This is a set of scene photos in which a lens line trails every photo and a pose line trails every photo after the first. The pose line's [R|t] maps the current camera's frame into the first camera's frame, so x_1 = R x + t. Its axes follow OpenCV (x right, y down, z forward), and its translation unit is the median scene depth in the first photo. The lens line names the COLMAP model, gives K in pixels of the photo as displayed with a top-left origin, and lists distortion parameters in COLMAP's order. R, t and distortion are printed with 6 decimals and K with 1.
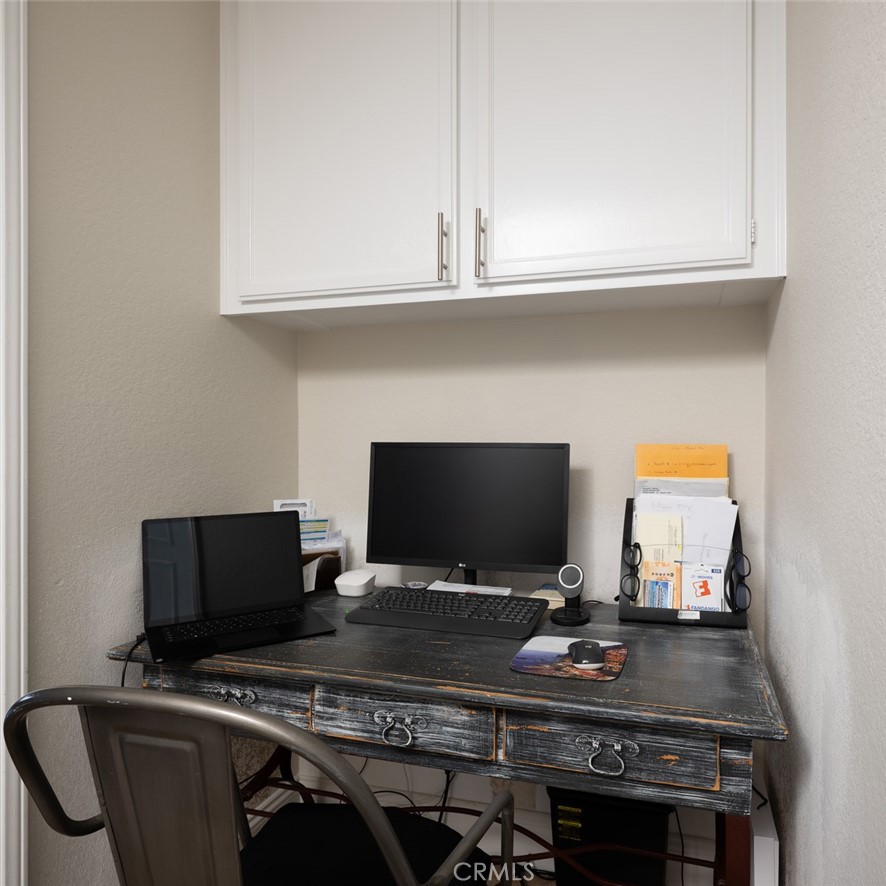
lens RADIAL K [[662.1, 0, 443.7], [0, 662.1, 447.8], [0, 0, 1]] dist [-0.004625, -0.006745]
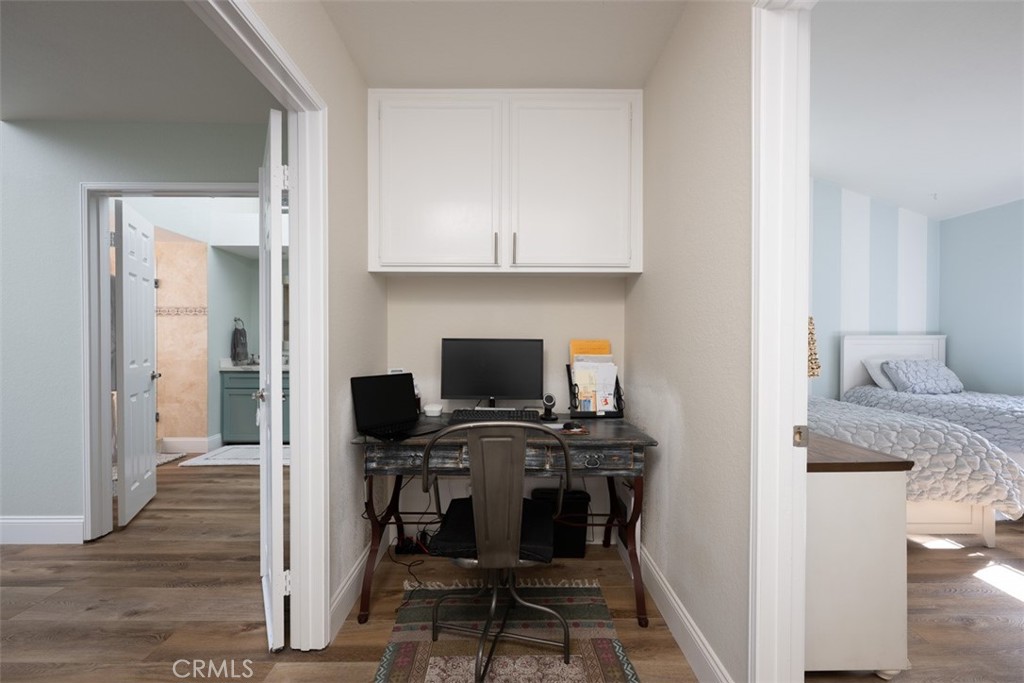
lens RADIAL K [[401.6, 0, 509.9], [0, 401.6, 338.4], [0, 0, 1]] dist [0.002218, 0.000202]
pose [[0.965907, 0.003628, 0.258863, -0.296677], [-0.002252, 0.999982, -0.005610, -0.001782], [-0.258878, 0.004836, 0.965898, -0.276686]]
